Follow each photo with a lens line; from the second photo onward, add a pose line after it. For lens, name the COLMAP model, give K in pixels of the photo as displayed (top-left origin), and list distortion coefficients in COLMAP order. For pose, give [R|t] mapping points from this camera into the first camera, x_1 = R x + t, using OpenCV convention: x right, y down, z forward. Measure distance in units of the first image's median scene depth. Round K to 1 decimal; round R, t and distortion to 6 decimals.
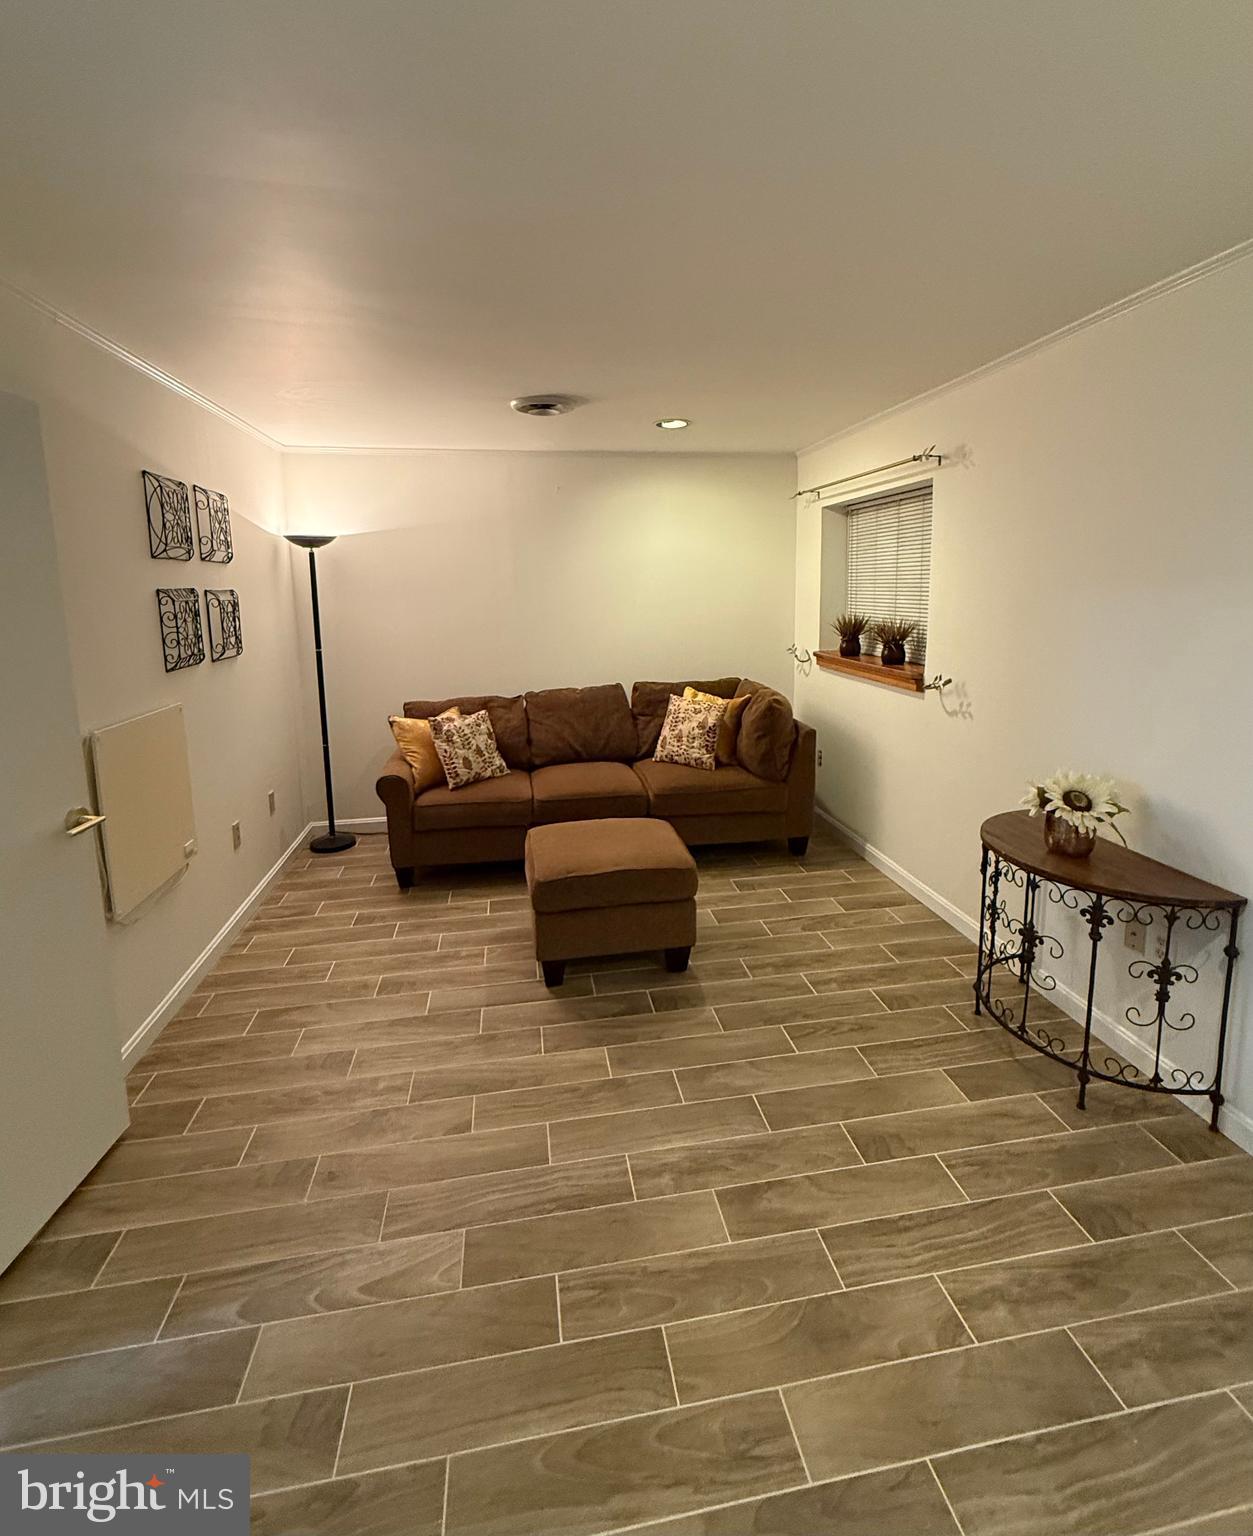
lens RADIAL K [[729.4, 0, 630.0], [0, 729.4, 695.0], [0, 0, 1]] dist [-0.001258, 0.000093]
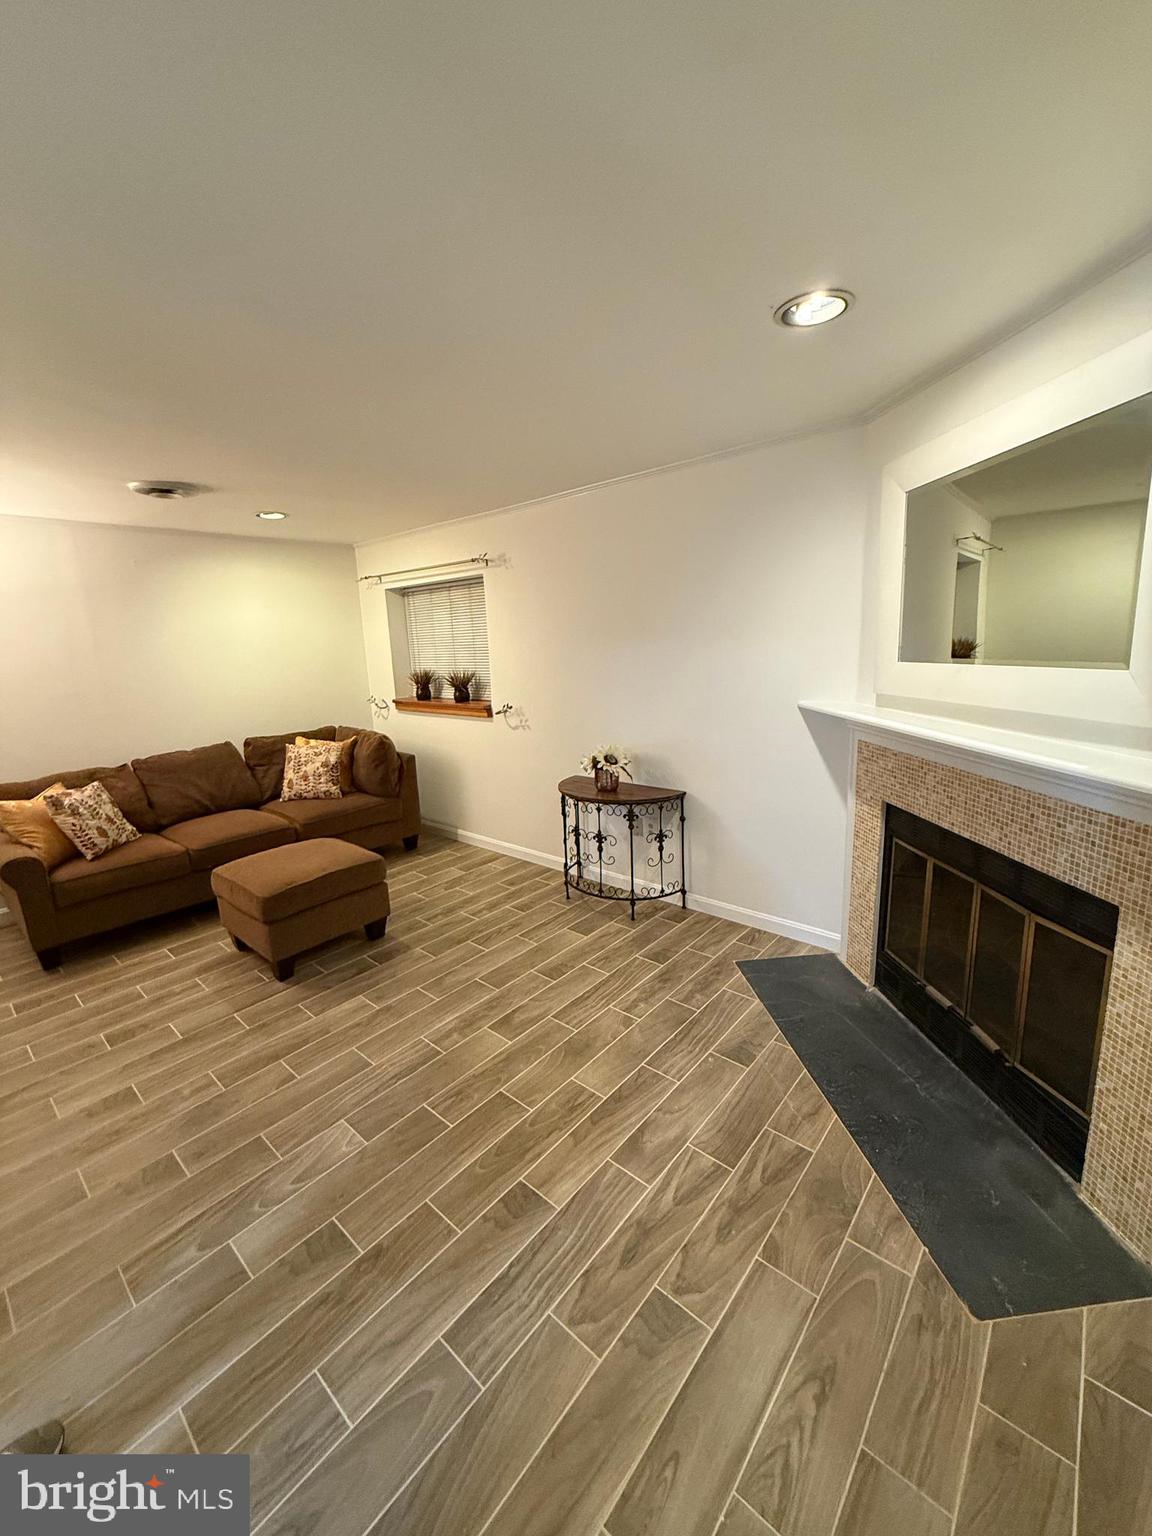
lens RADIAL K [[613.1, 0, 576.8], [0, 613.1, 762.9], [0, 0, 1]] dist [0.000470, 0.000213]
pose [[0.773112, -0.141443, 0.618298, -0.283784], [0.121963, 0.989778, 0.073923, 0.018958], [-0.622433, 0.018258, 0.782460, -0.108847]]
